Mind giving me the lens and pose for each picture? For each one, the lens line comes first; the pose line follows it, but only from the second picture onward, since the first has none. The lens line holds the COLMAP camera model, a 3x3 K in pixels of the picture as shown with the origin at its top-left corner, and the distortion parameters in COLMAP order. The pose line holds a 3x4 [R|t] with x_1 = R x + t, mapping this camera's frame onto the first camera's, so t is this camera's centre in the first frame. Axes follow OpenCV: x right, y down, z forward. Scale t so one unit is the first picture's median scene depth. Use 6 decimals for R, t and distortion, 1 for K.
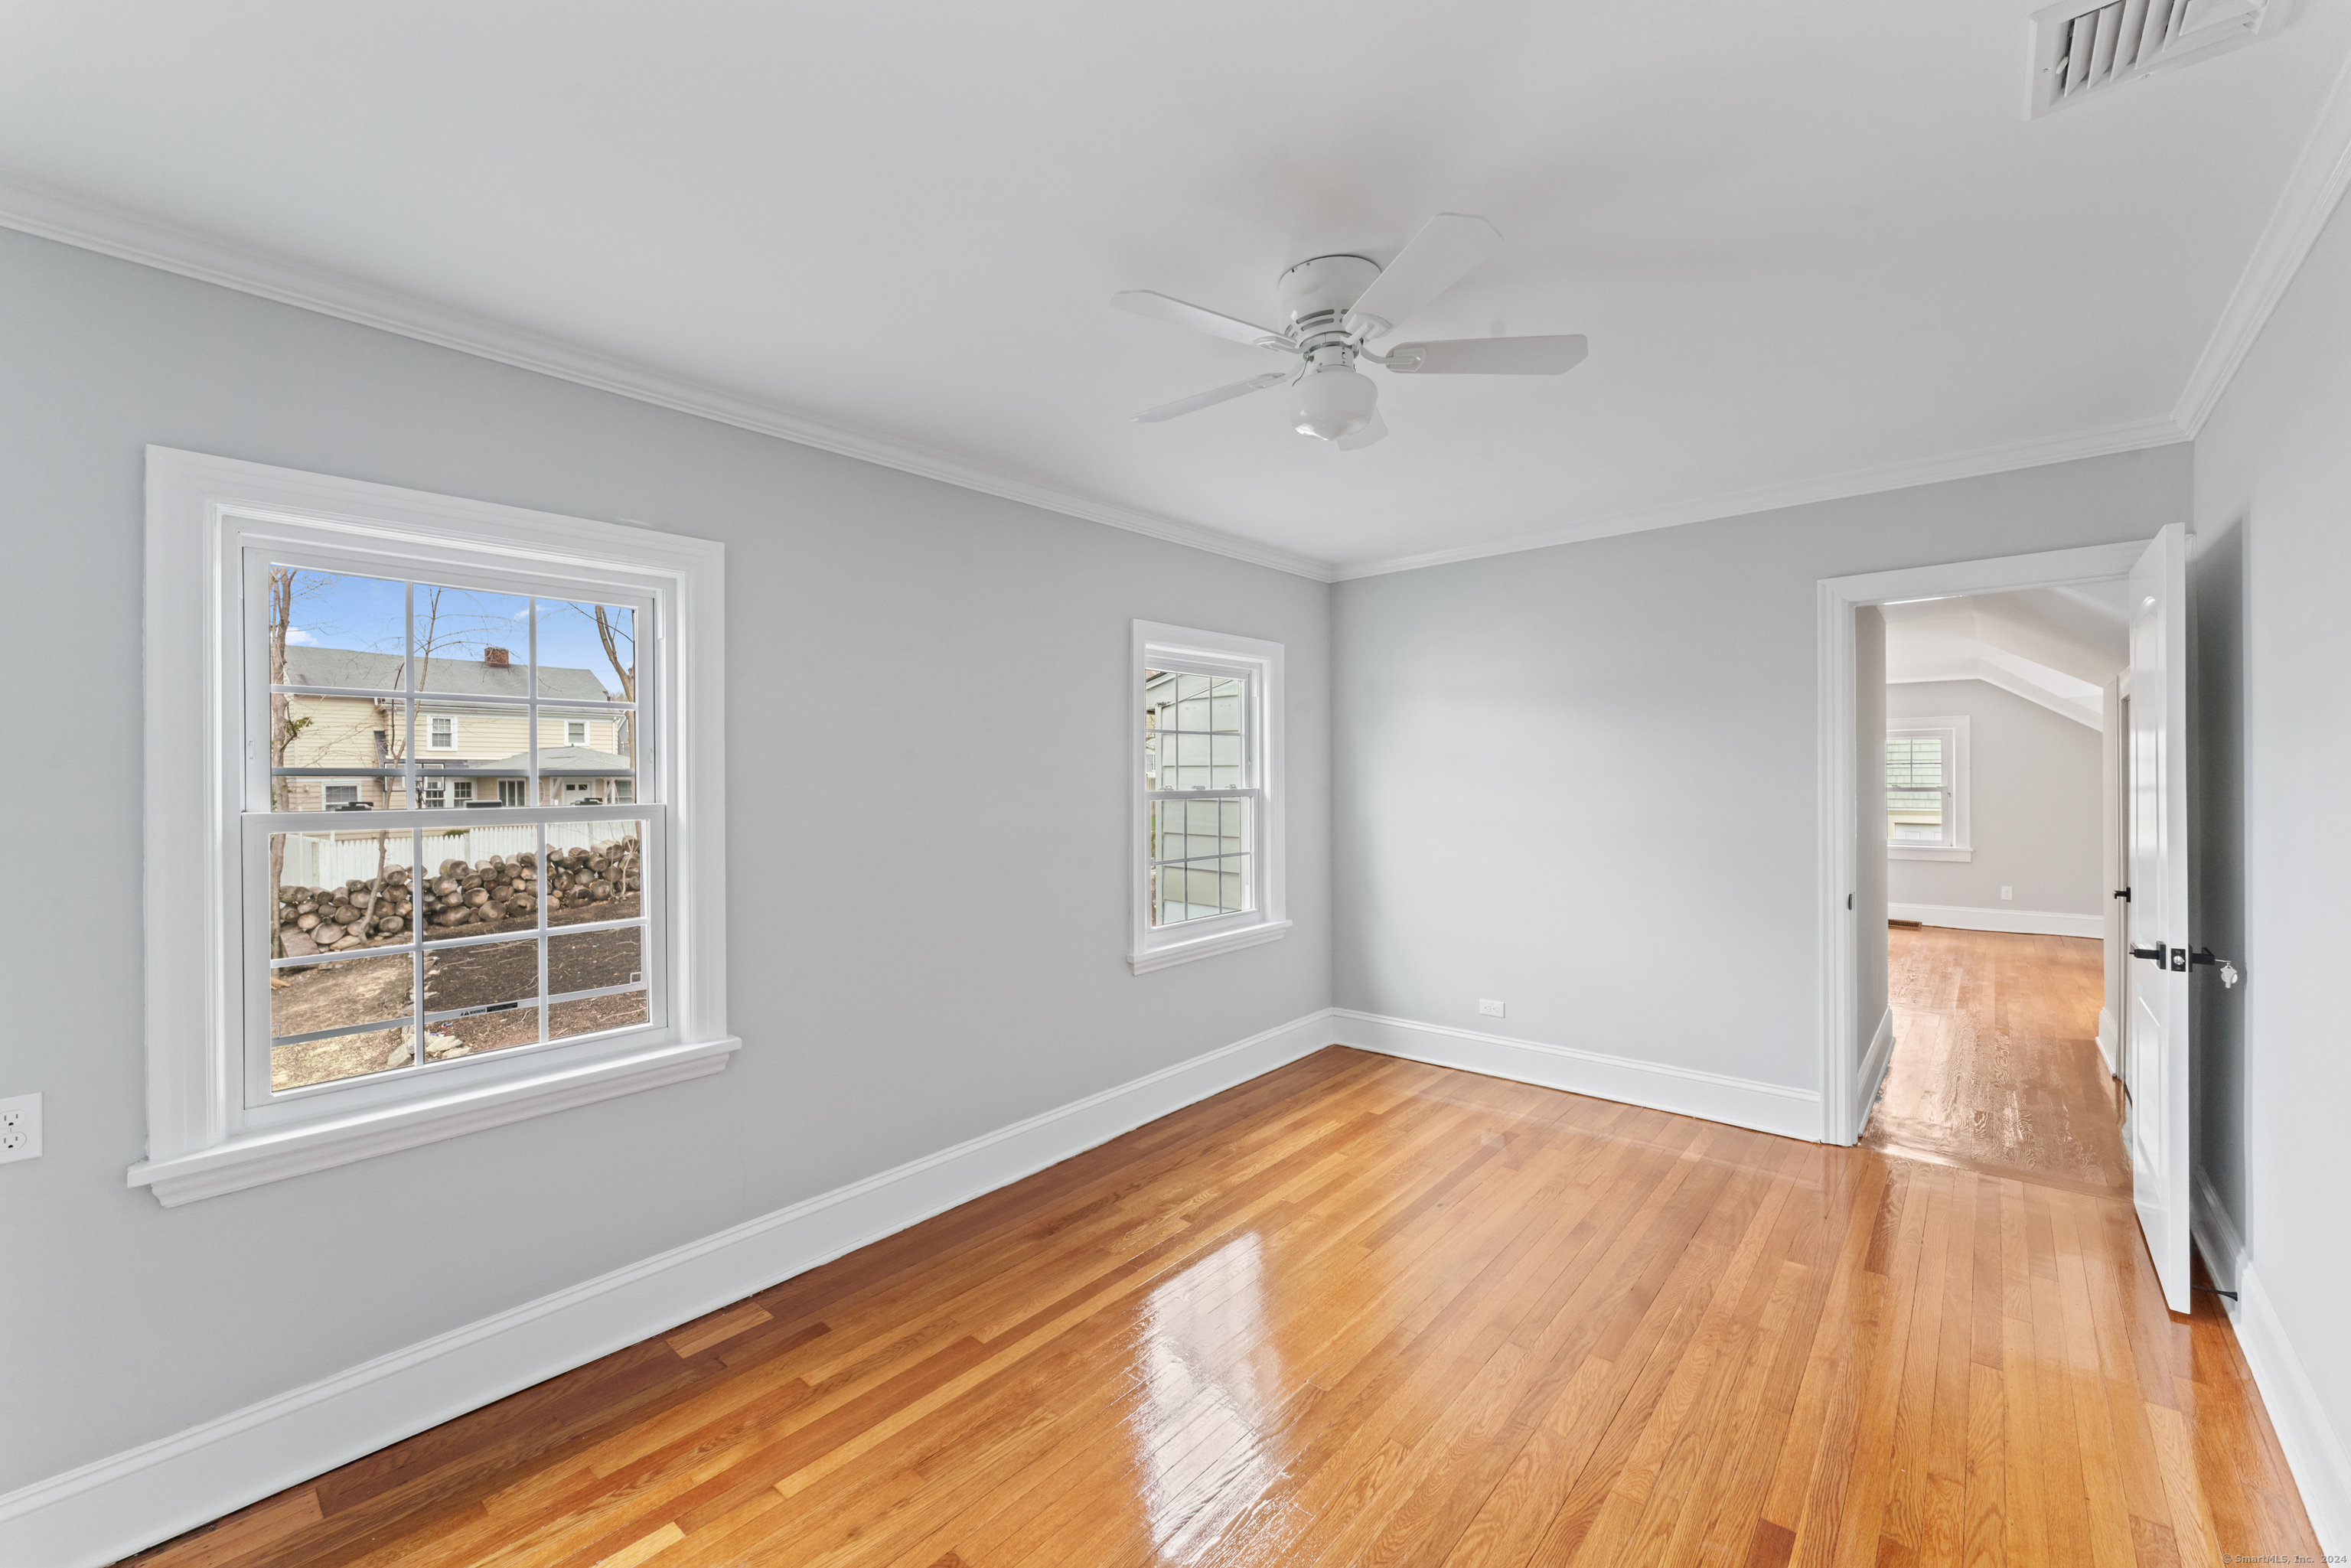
lens RADIAL K [[942.7, 0, 1190.9], [0, 942.7, 777.8], [0, 0, 1]] dist [0.001083, -0.000618]
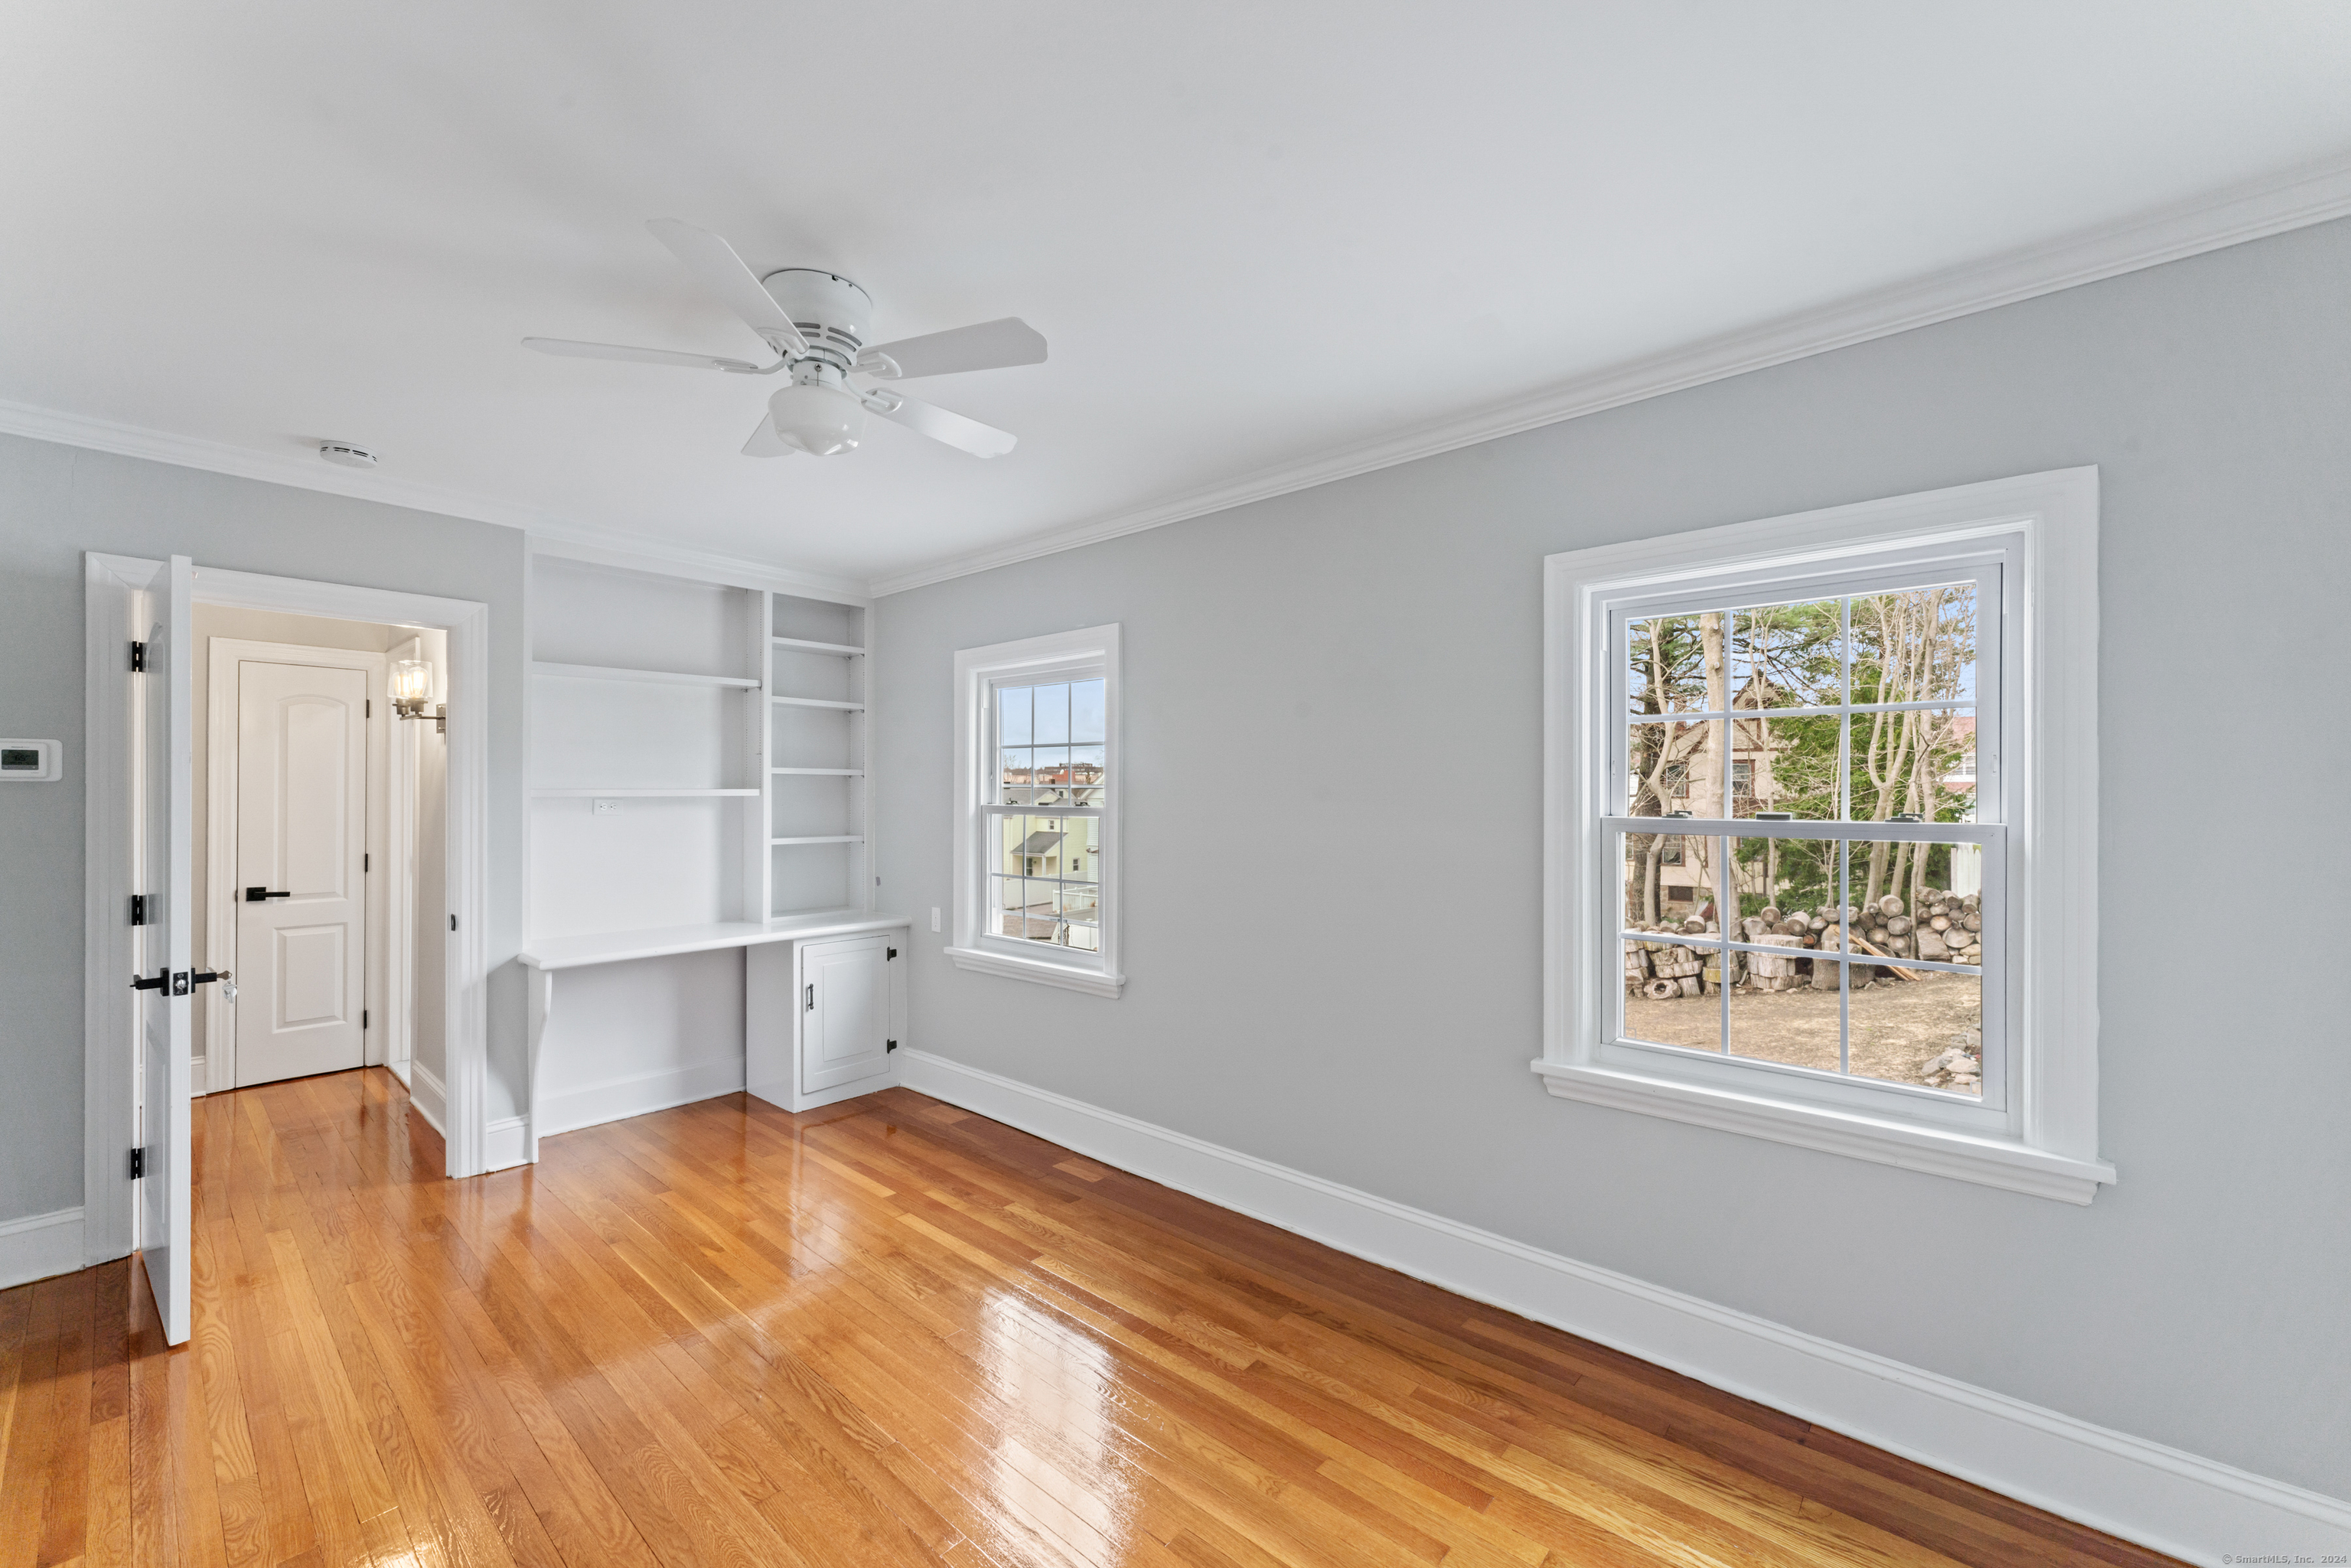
lens RADIAL K [[942.7, 0, 1170.1], [0, 942.7, 788.7], [0, 0, 1]] dist [0.001083, -0.000618]
pose [[-0.027501, 0.005267, -0.999608, 0.754012], [-0.002159, 0.999983, 0.005329, -0.008879], [0.999619, 0.002305, -0.027489, 0.933213]]
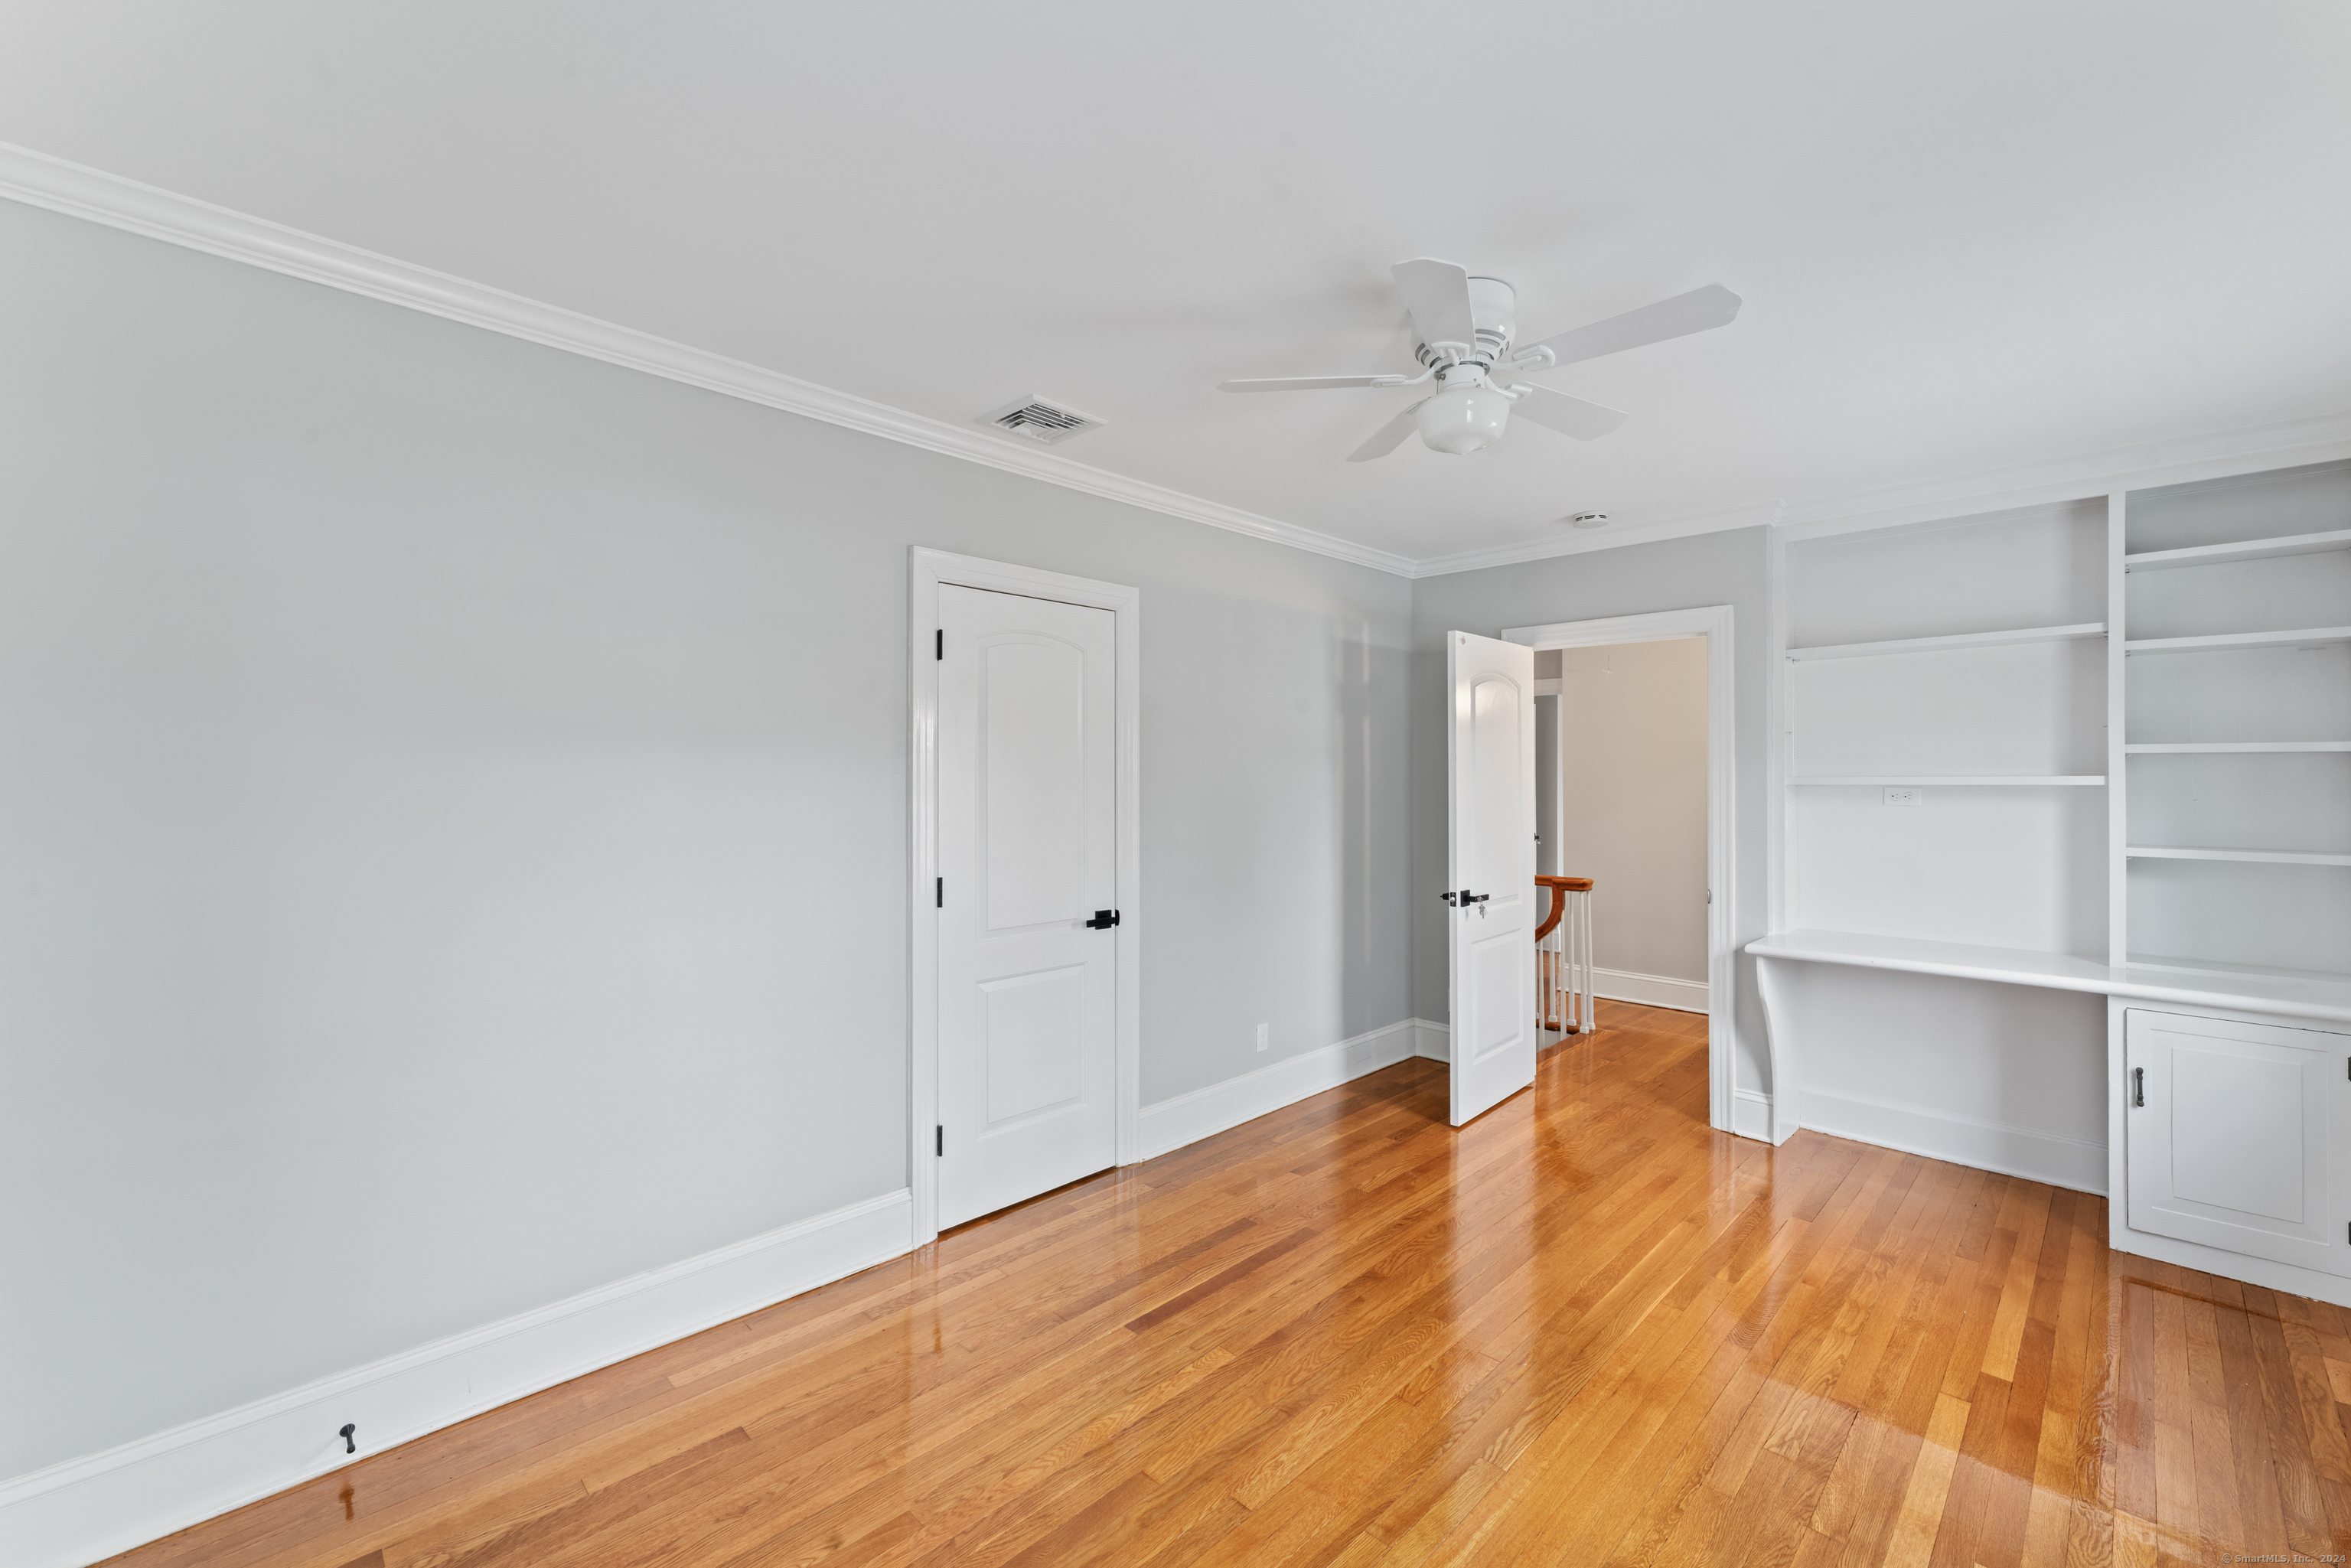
lens RADIAL K [[942.7, 0, 1172.1], [0, 942.7, 782.6], [0, 0, 1]] dist [0.001083, -0.000618]
pose [[-0.995570, 0.009312, 0.093558, 0.247662], [0.009649, 0.999949, 0.003141, -0.005382], [-0.093524, 0.004030, -0.995609, 1.369577]]
